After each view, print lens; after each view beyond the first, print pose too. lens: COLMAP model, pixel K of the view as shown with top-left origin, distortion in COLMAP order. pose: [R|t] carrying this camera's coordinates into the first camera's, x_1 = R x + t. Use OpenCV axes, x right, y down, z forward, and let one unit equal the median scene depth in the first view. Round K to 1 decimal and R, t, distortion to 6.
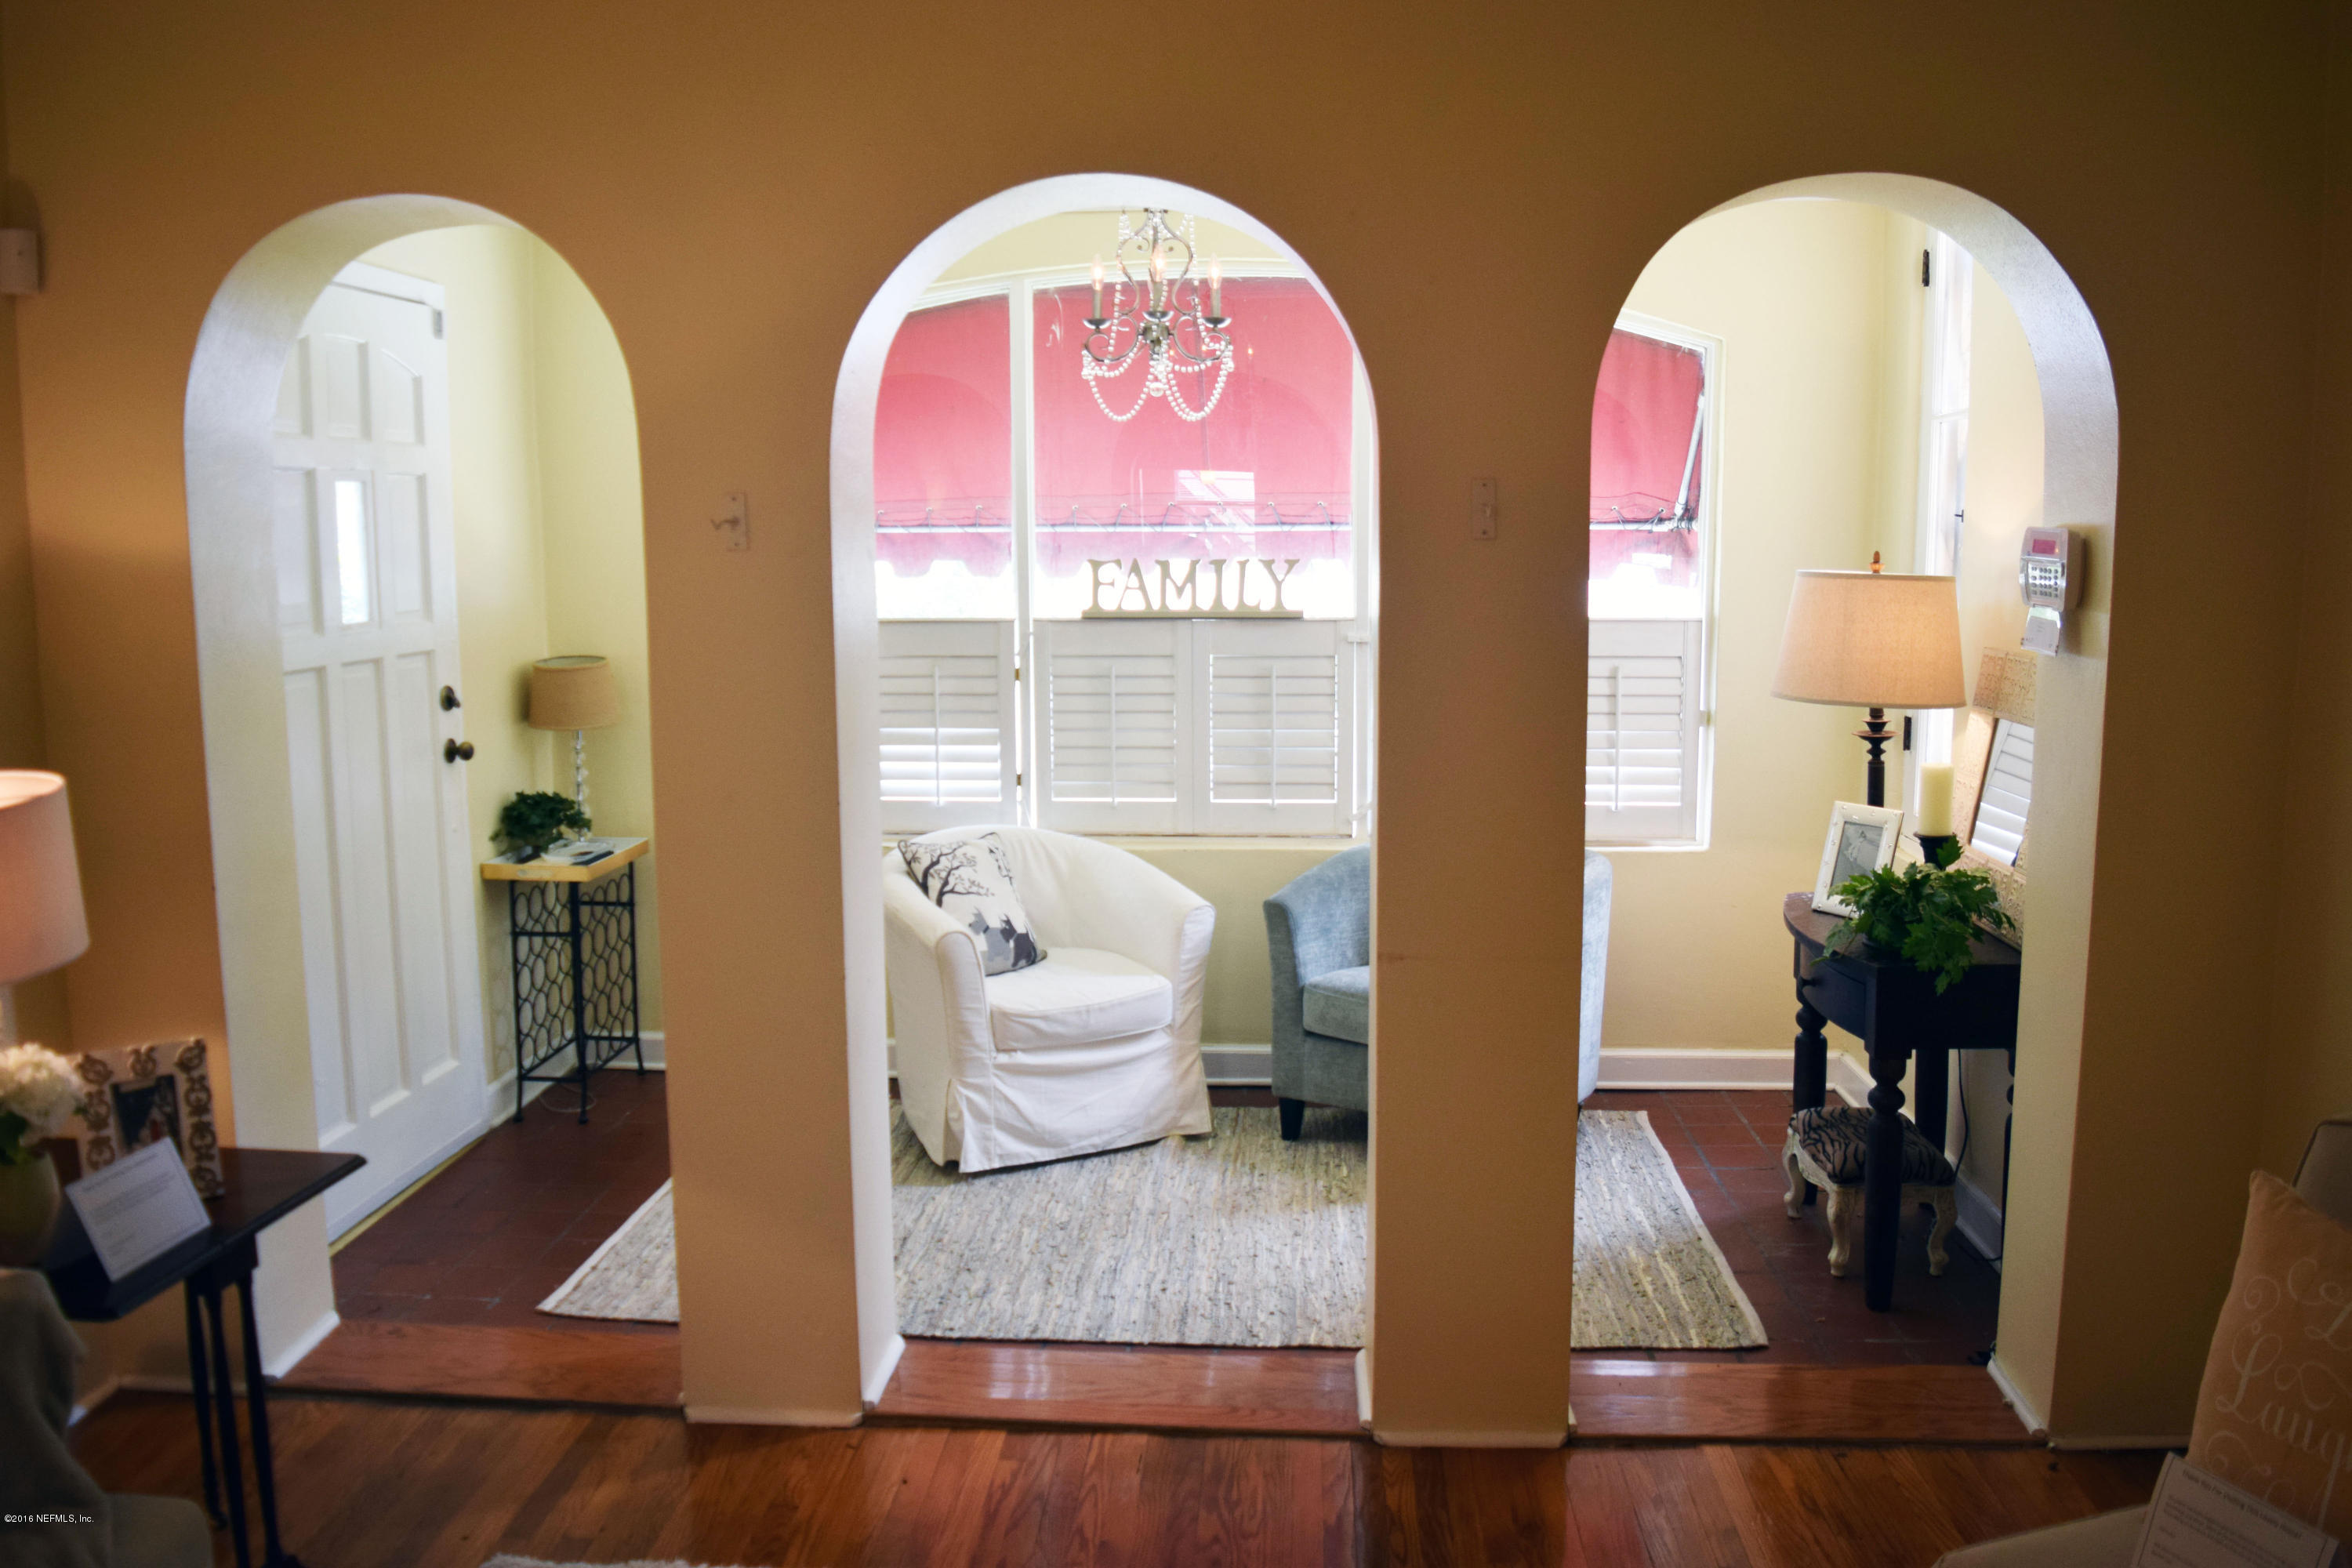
lens RADIAL K [[1888.5, 0, 1176.0], [0, 1888.5, 784.0], [0, 0, 1]] dist [-0.088005, 0.025592]
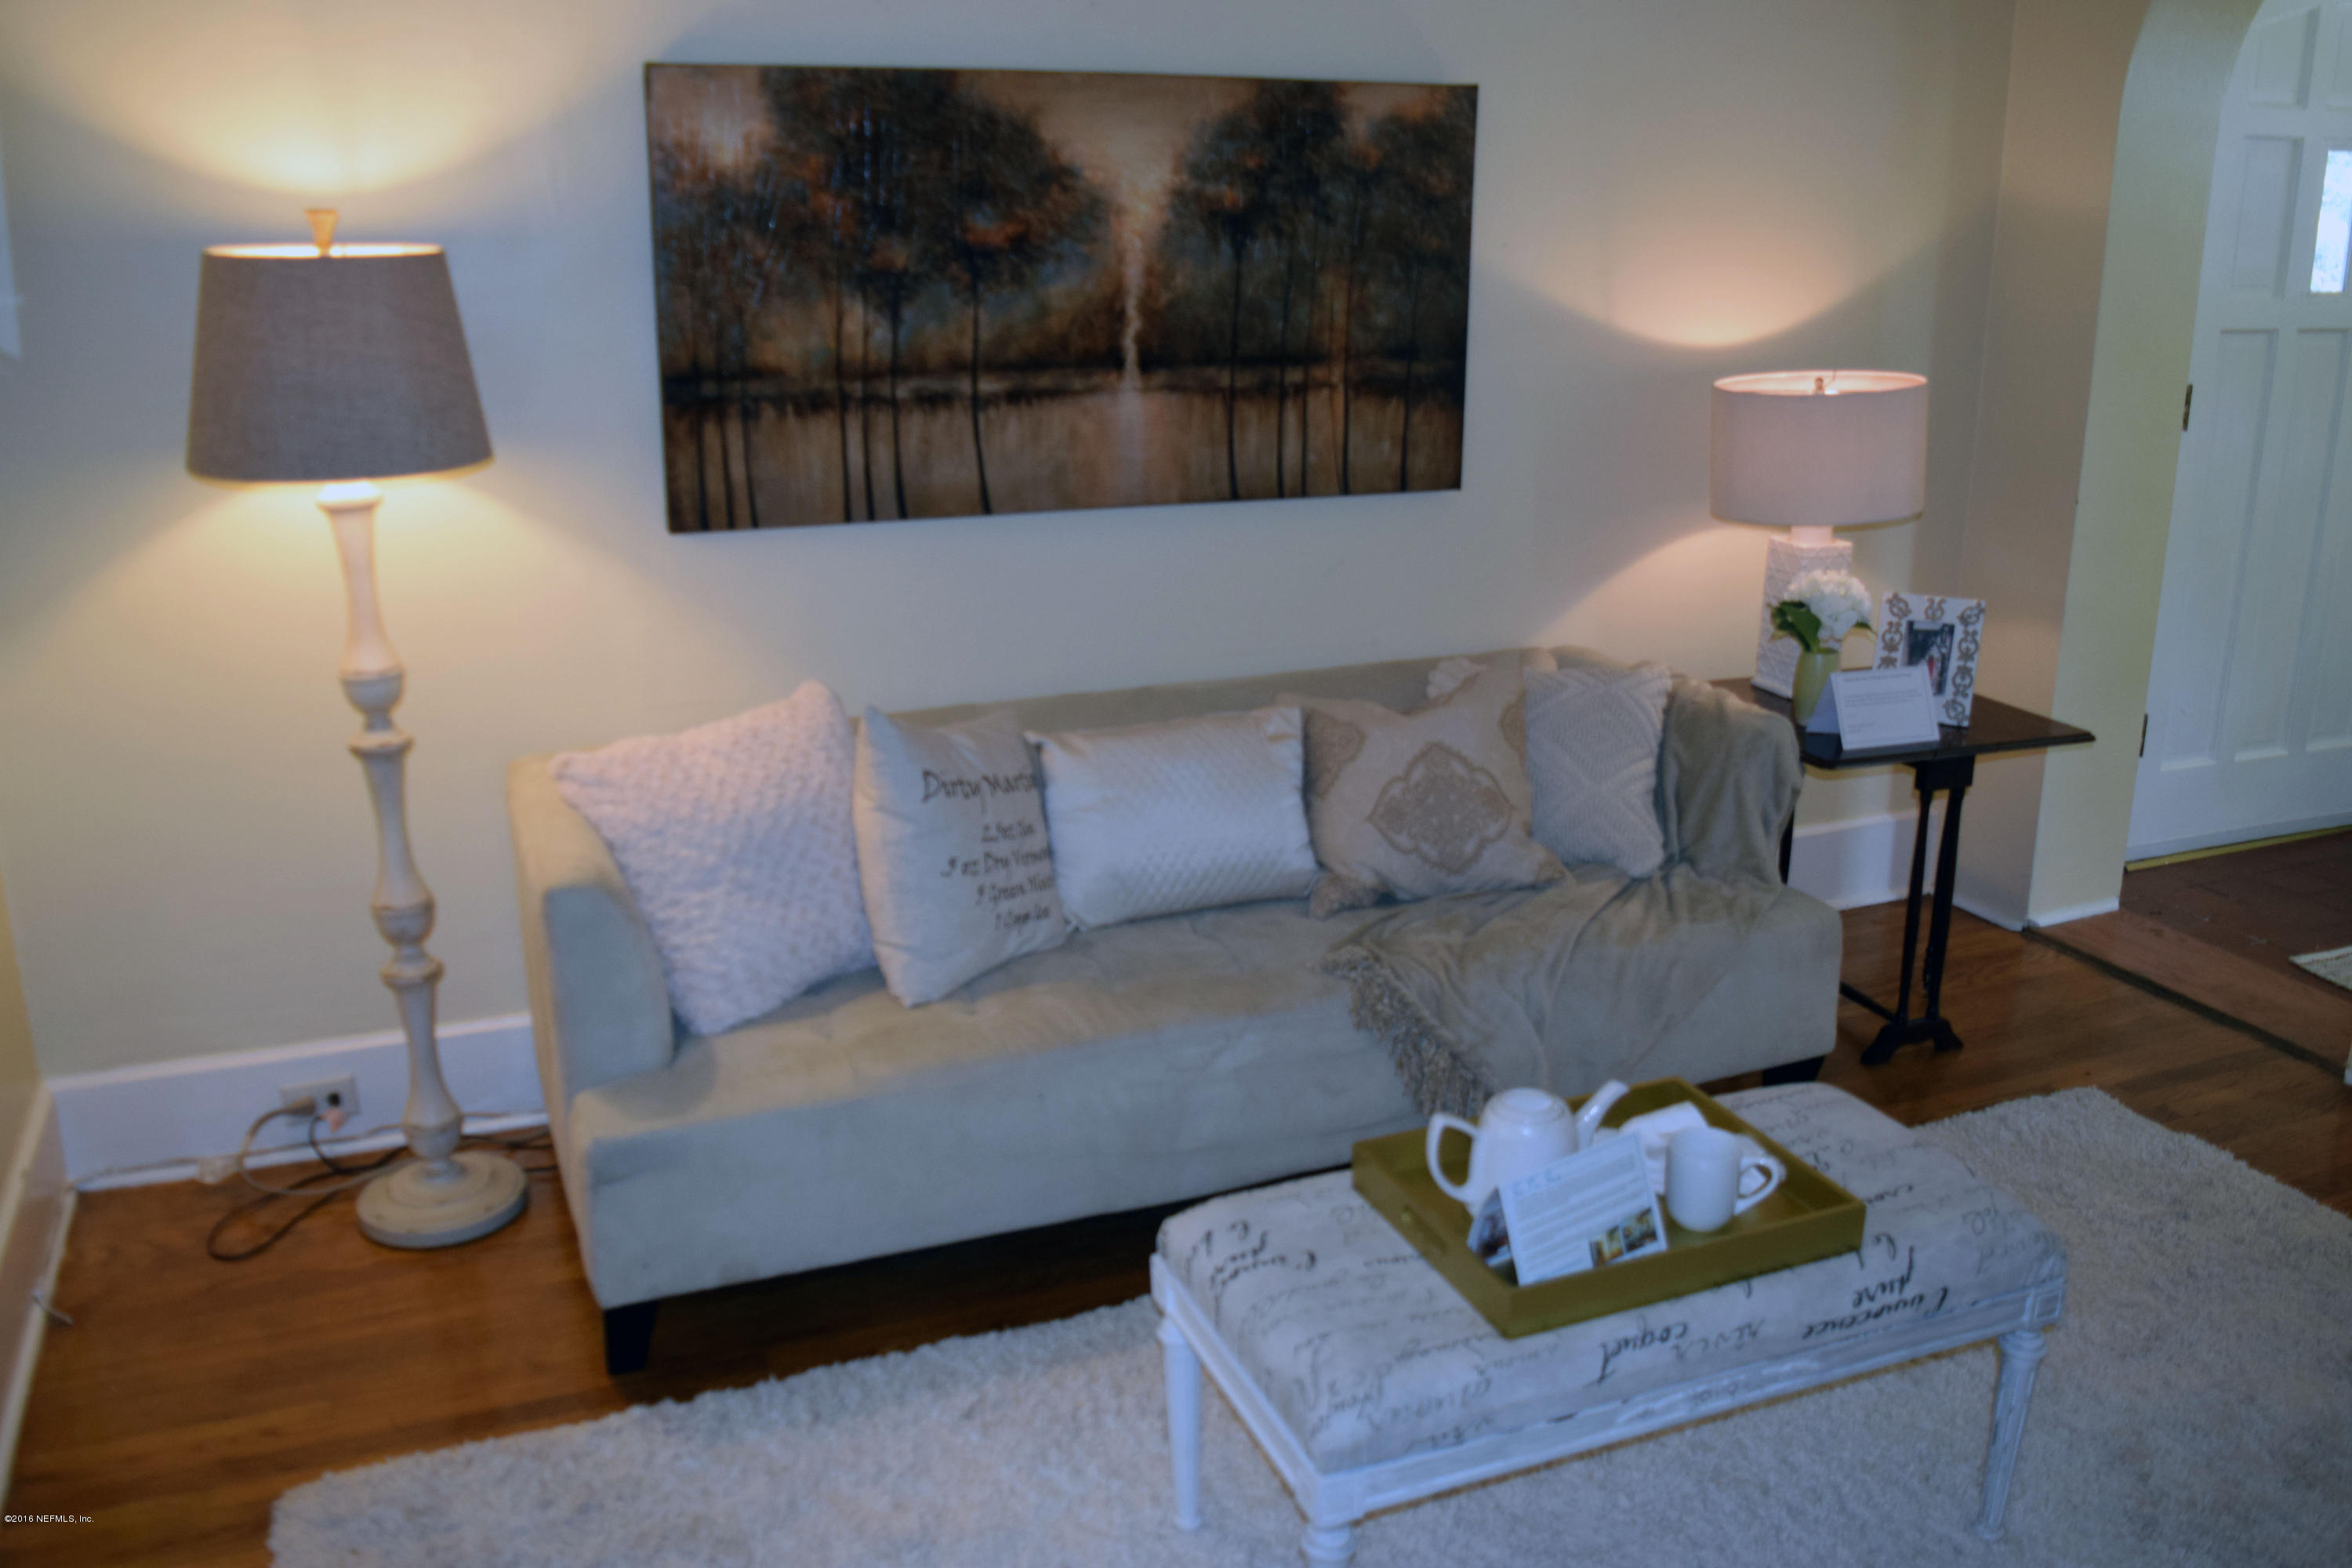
lens RADIAL K [[2004.0, 0, 1175.1], [0, 2004.0, 780.2], [0, 0, 1]] dist [-0.091769, 0.040147]
pose [[0.453981, 0.260965, -0.851938, 0.287147], [-0.131010, 0.965306, 0.225878, 0.017395], [0.881327, 0.009068, 0.472420, -0.082843]]
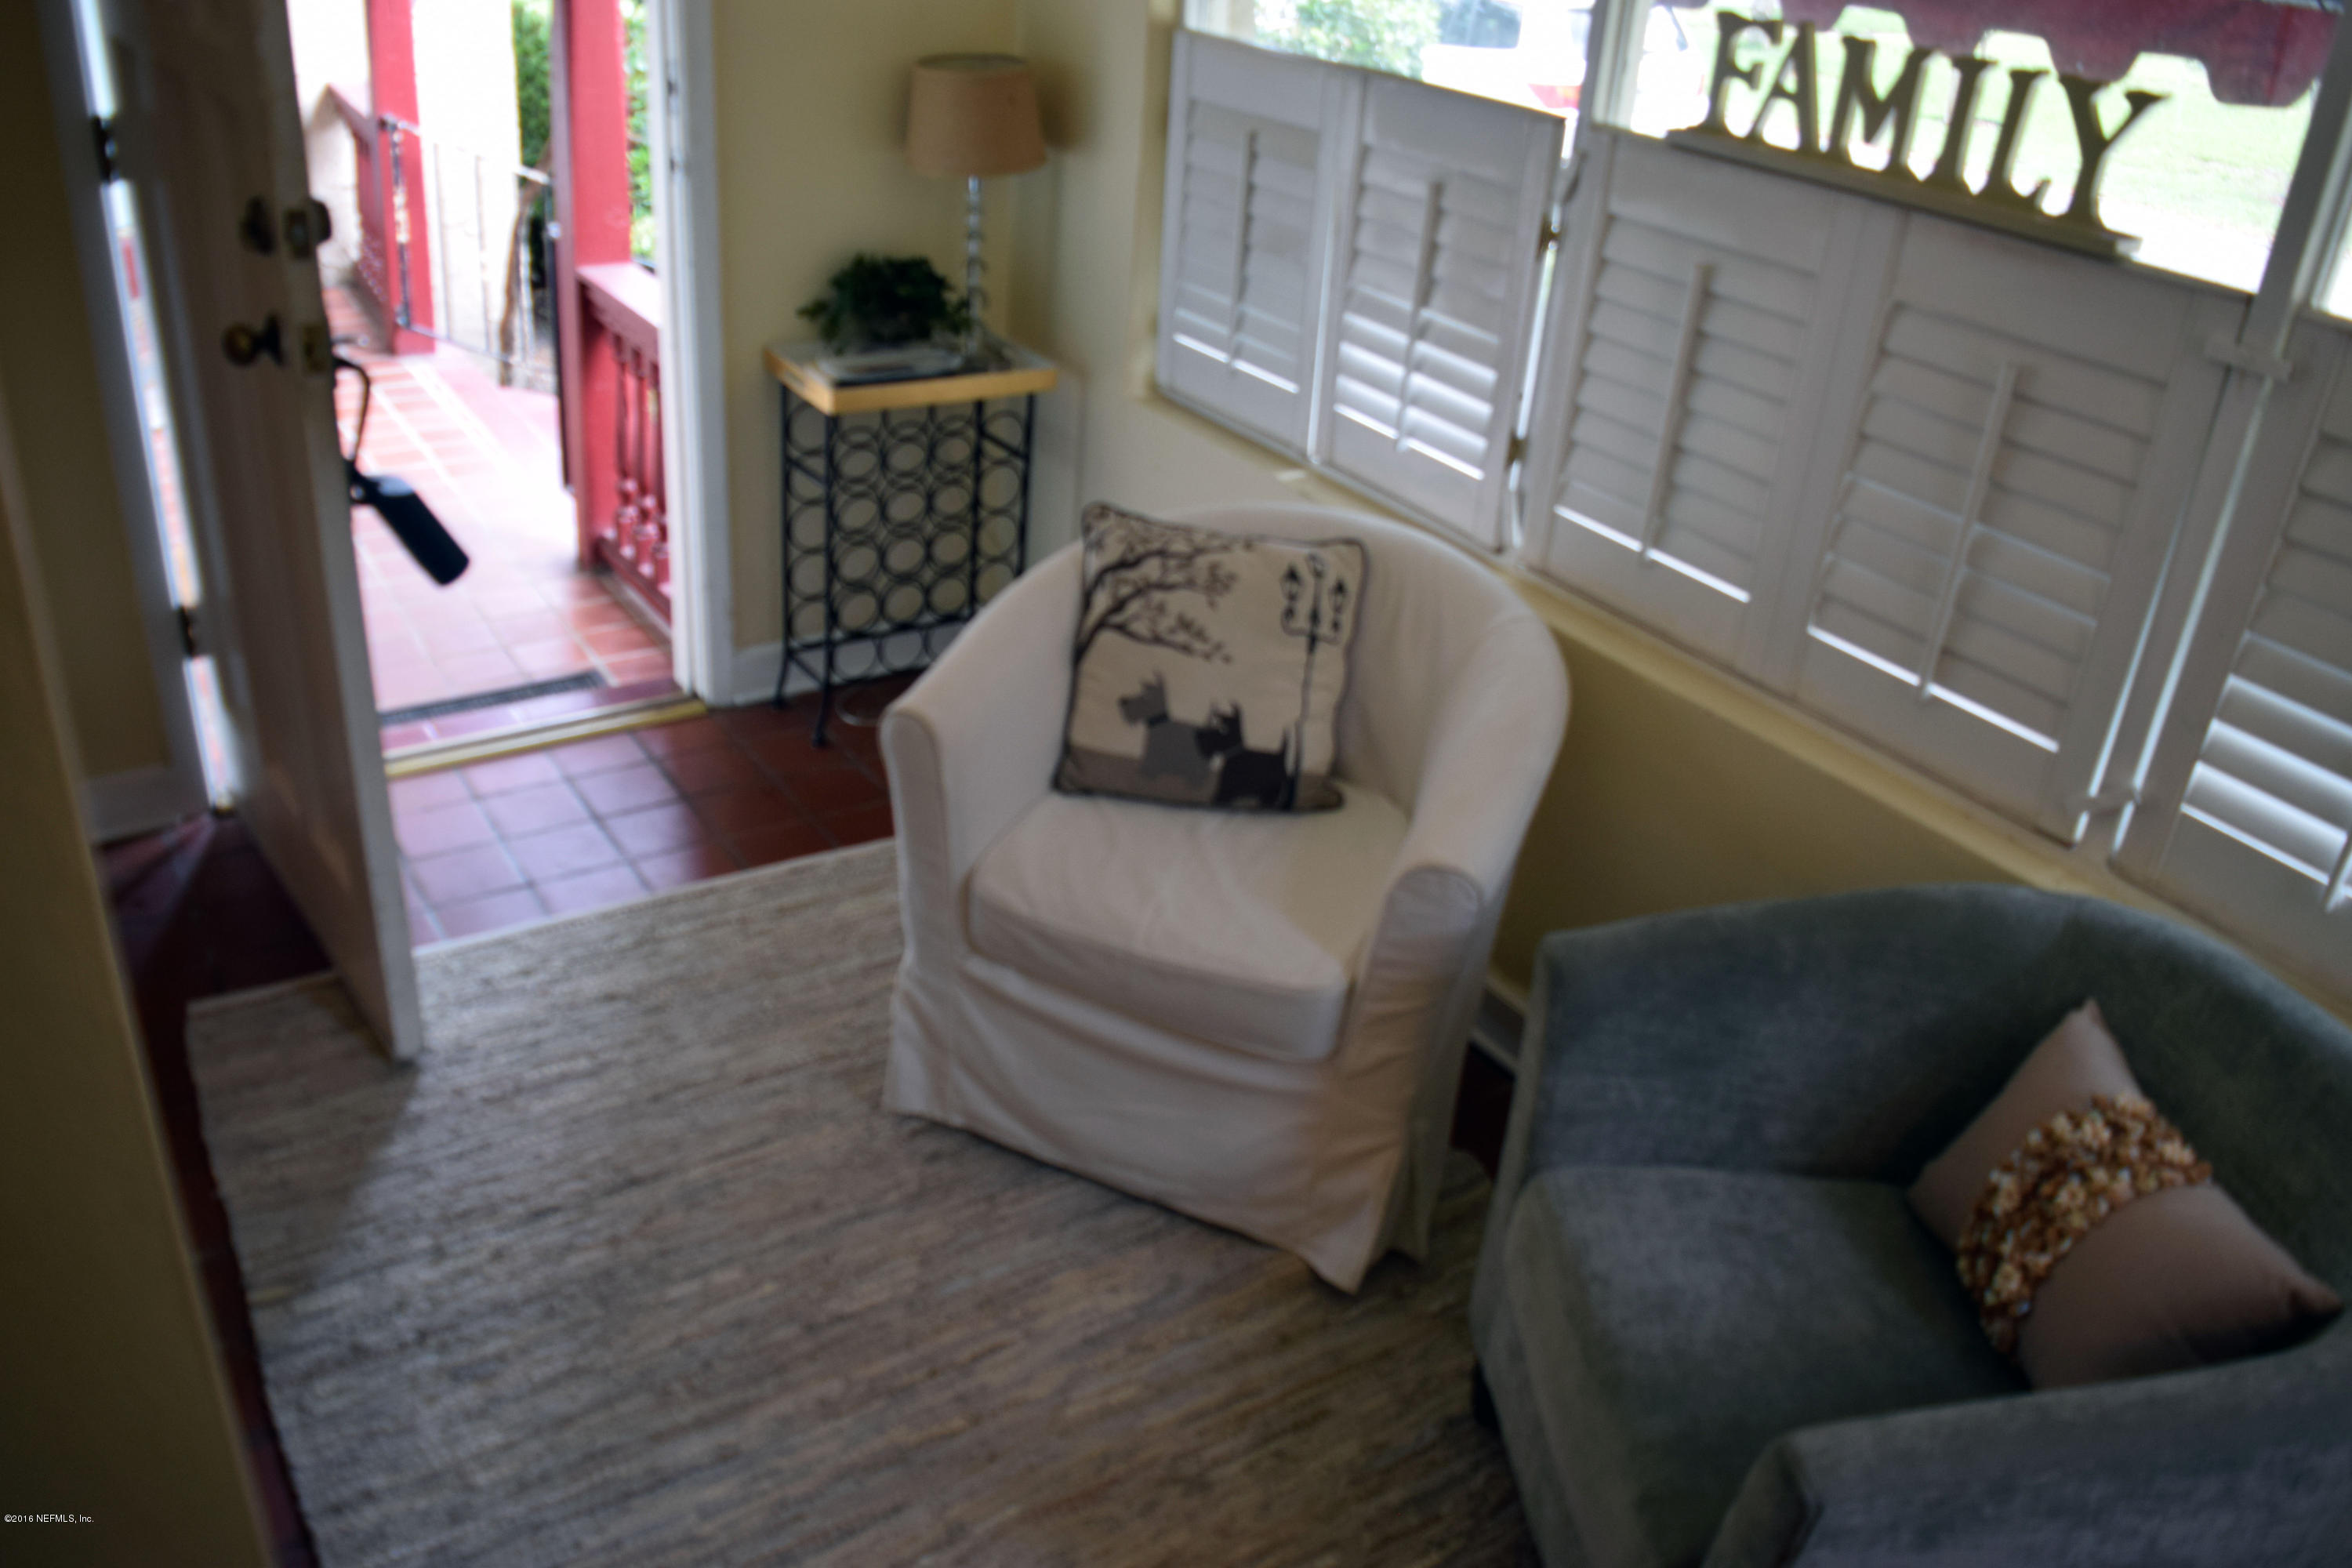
lens RADIAL K [[1888.5, 0, 1176.0], [0, 1888.5, 784.0], [0, 0, 1]] dist [-0.088005, 0.025592]
pose [[0.614427, 0.411222, -0.673332, 0.332090], [-0.186360, 0.904922, 0.382603, -0.136128], [0.766648, -0.109600, 0.632644, 0.859828]]
